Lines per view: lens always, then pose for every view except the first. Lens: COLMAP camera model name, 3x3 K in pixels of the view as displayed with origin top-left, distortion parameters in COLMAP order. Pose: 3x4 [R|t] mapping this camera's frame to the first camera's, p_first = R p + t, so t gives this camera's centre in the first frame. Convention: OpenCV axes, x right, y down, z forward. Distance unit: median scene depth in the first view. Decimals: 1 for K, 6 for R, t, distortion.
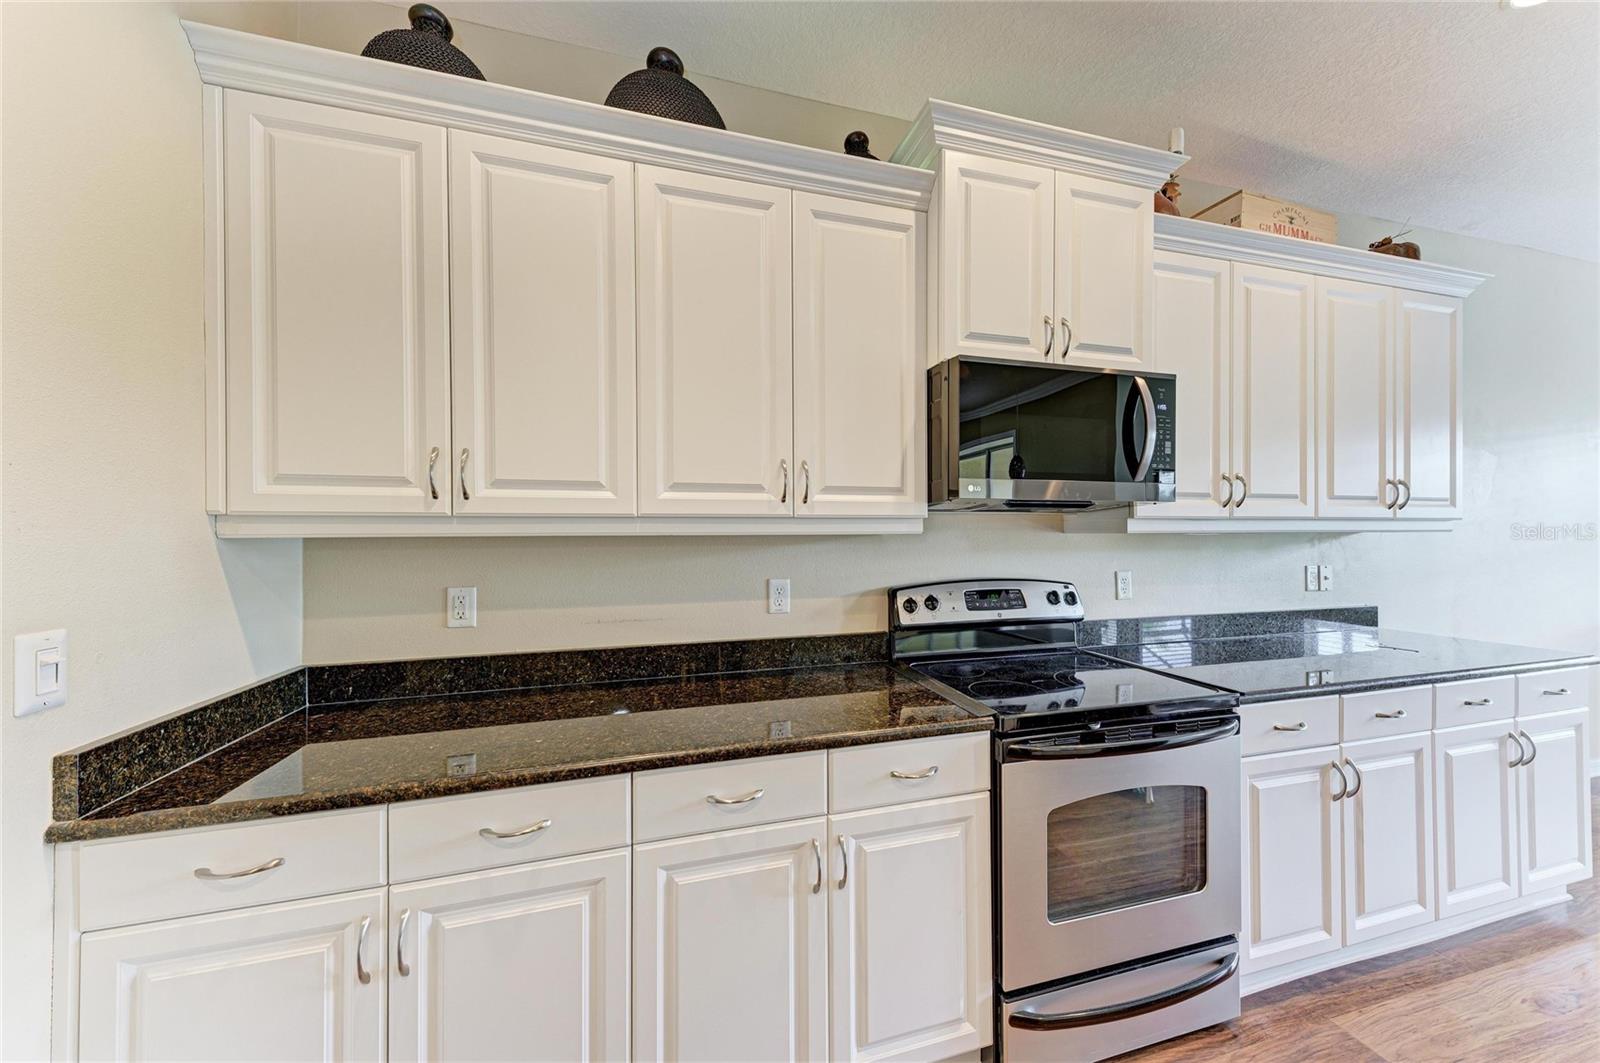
lens RADIAL K [[539.9, 0, 801.4], [0, 539.9, 532.0], [0, 0, 1]] dist [0.020998, -0.005500]
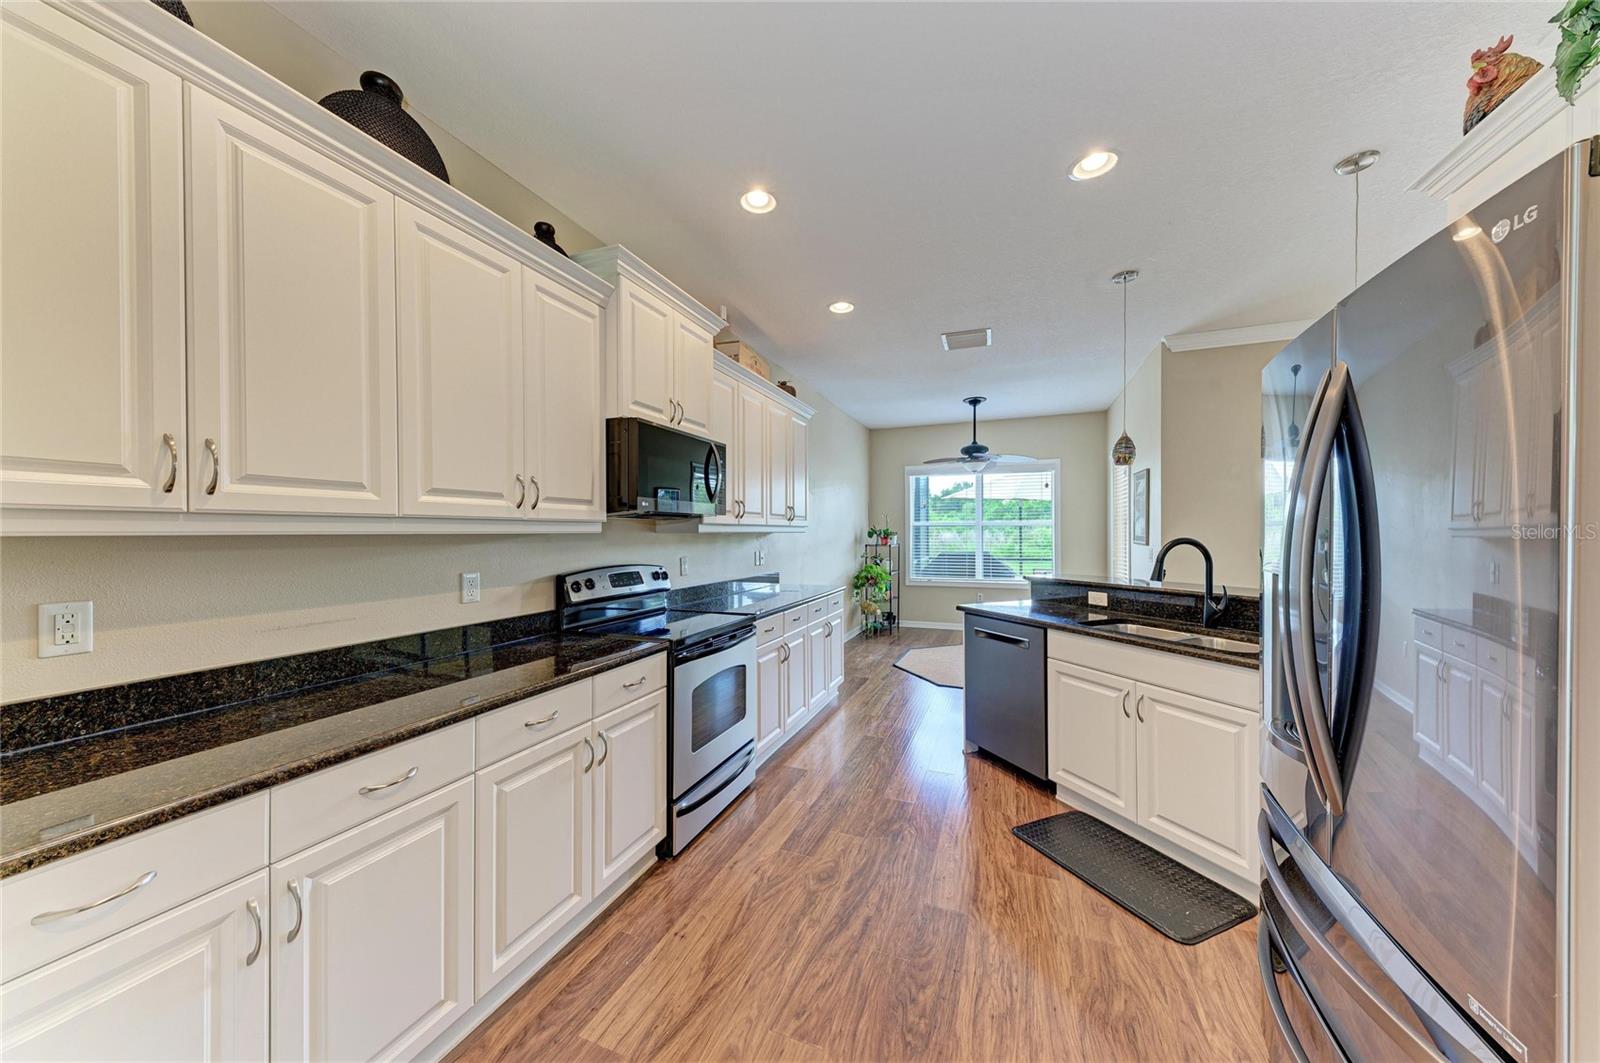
lens RADIAL K [[534.6, 0, 800.0], [0, 534.6, 531.5], [0, 0, 1]] dist [0.000382, 0.000013]
pose [[0.604182, 0.002938, 0.796841, -0.587445], [0.000173, 0.999993, -0.003818, 0.004959], [-0.796846, 0.002444, 0.604177, -0.265008]]
